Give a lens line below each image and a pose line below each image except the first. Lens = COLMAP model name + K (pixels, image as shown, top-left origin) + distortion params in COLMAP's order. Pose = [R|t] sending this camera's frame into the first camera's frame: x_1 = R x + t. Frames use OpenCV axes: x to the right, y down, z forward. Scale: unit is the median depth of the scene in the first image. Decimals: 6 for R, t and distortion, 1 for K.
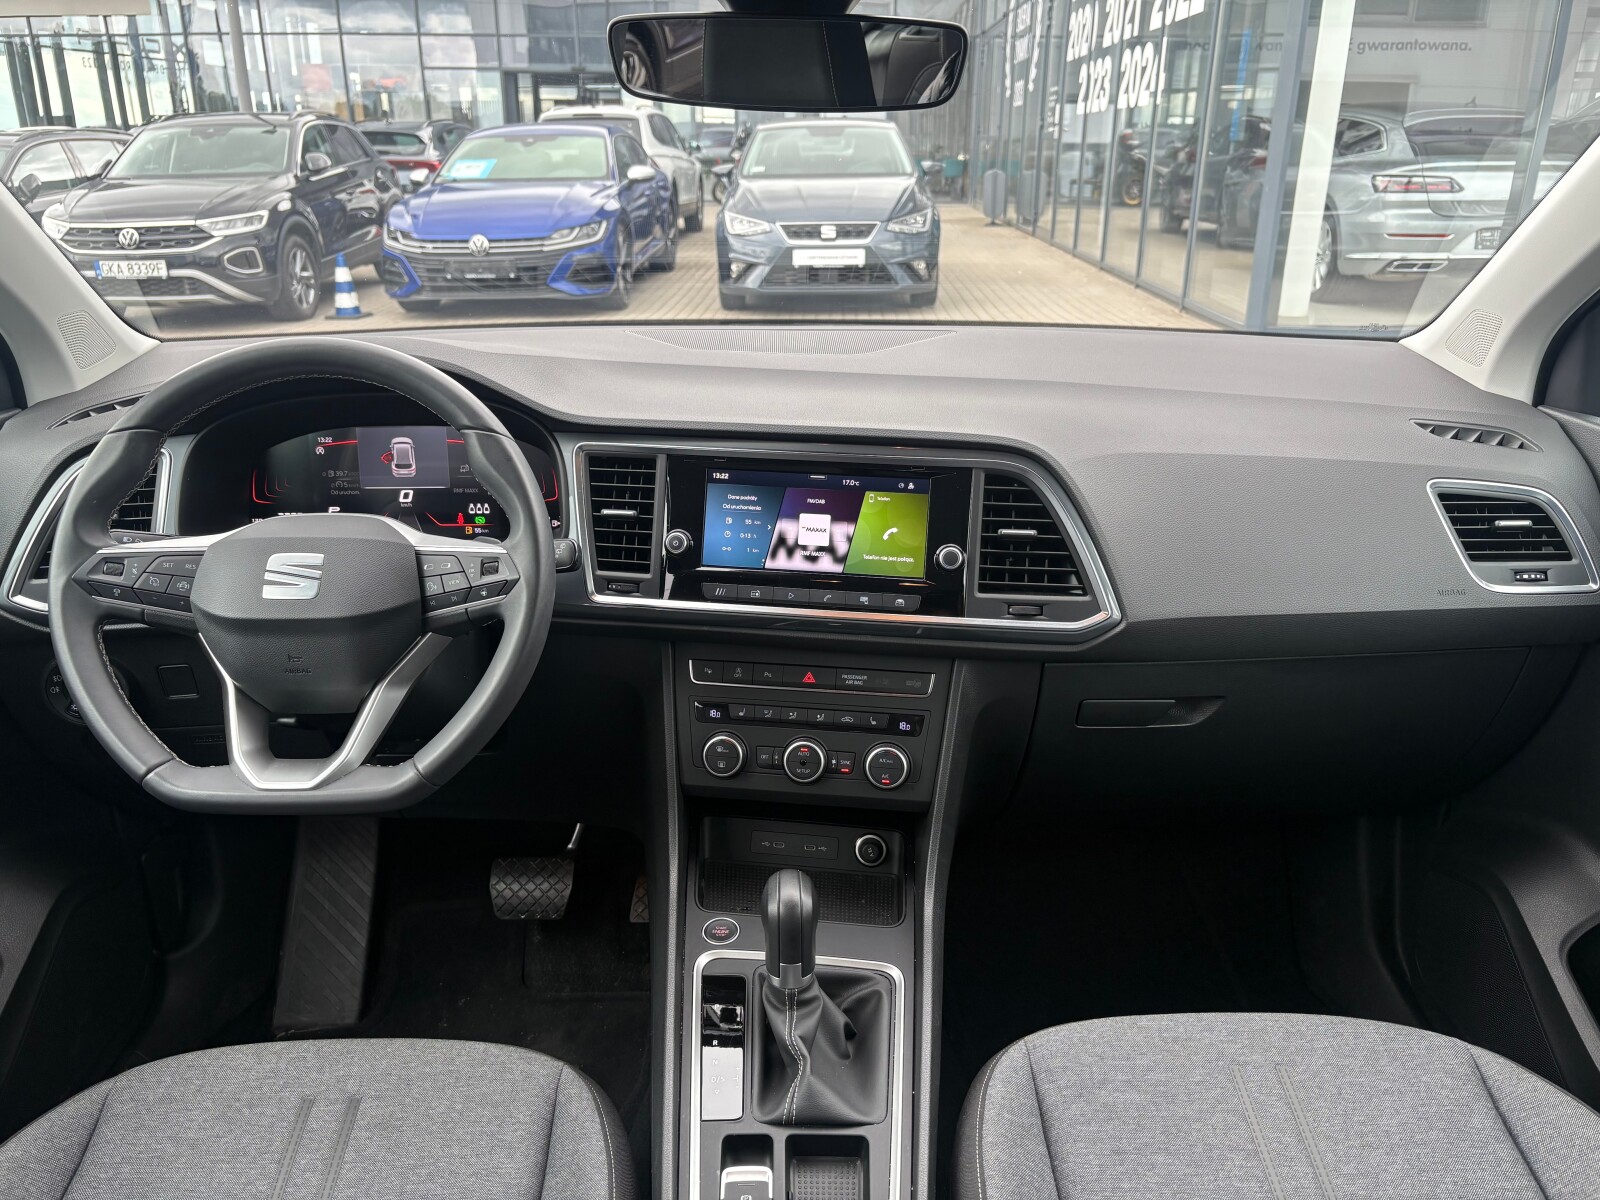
lens RADIAL K [[1224.7, 0, 794.3], [0, 1224.7, 604.4], [0, 0, 1]] dist [0.042739, -0.041842]
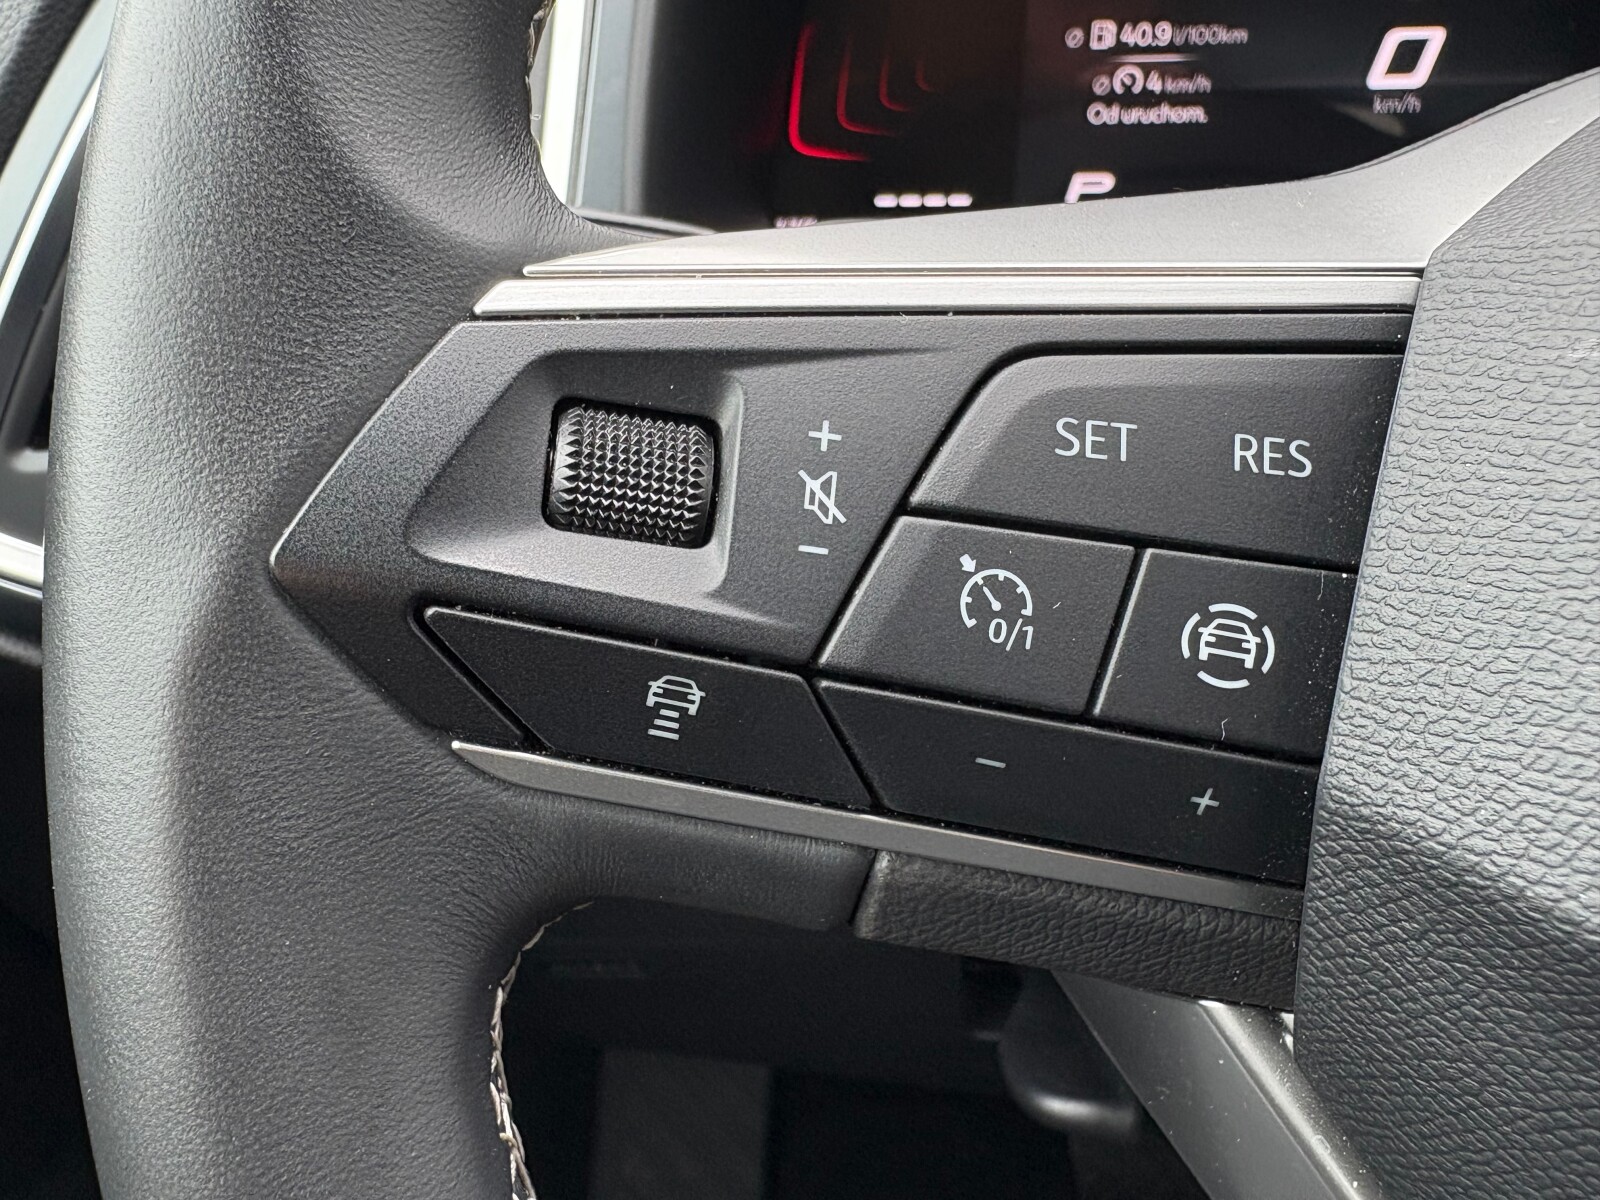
lens RADIAL K [[1359.9, 0, 710.7], [0, 1359.9, 592.6], [0, 0, 1]] dist [0.003255, -0.008292]
pose [[0.991549, 0.043022, -0.122390, -0.465843], [-0.027256, 0.991439, 0.127694, -0.029088], [0.126836, -0.123279, 0.984233, 0.782185]]
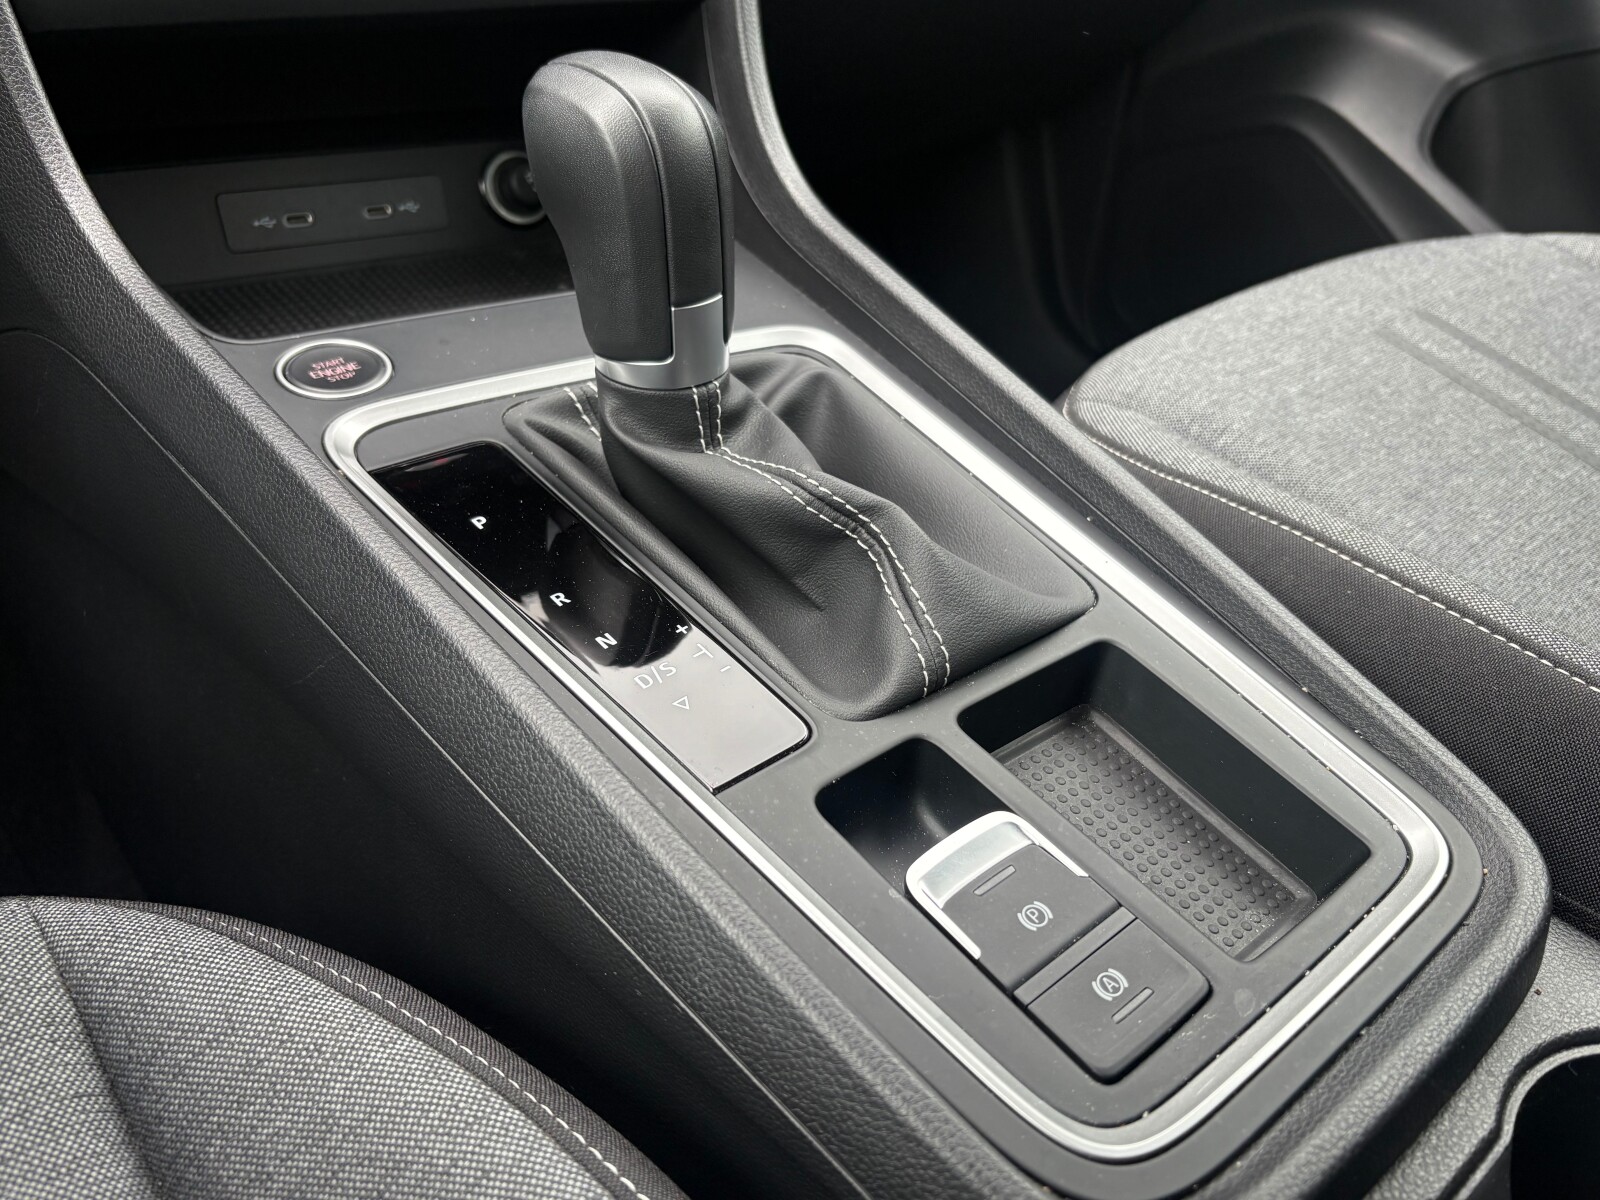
lens RADIAL K [[1344.7, 0, 794.5], [0, 1344.7, 601.3], [0, 0, 1]] dist [0.025546, -0.051009]
pose [[0.755006, -0.327997, 0.567789, -0.195850], [0.183730, 0.937038, 0.296992, 0.242644], [-0.629452, -0.119911, 0.767732, 0.638138]]
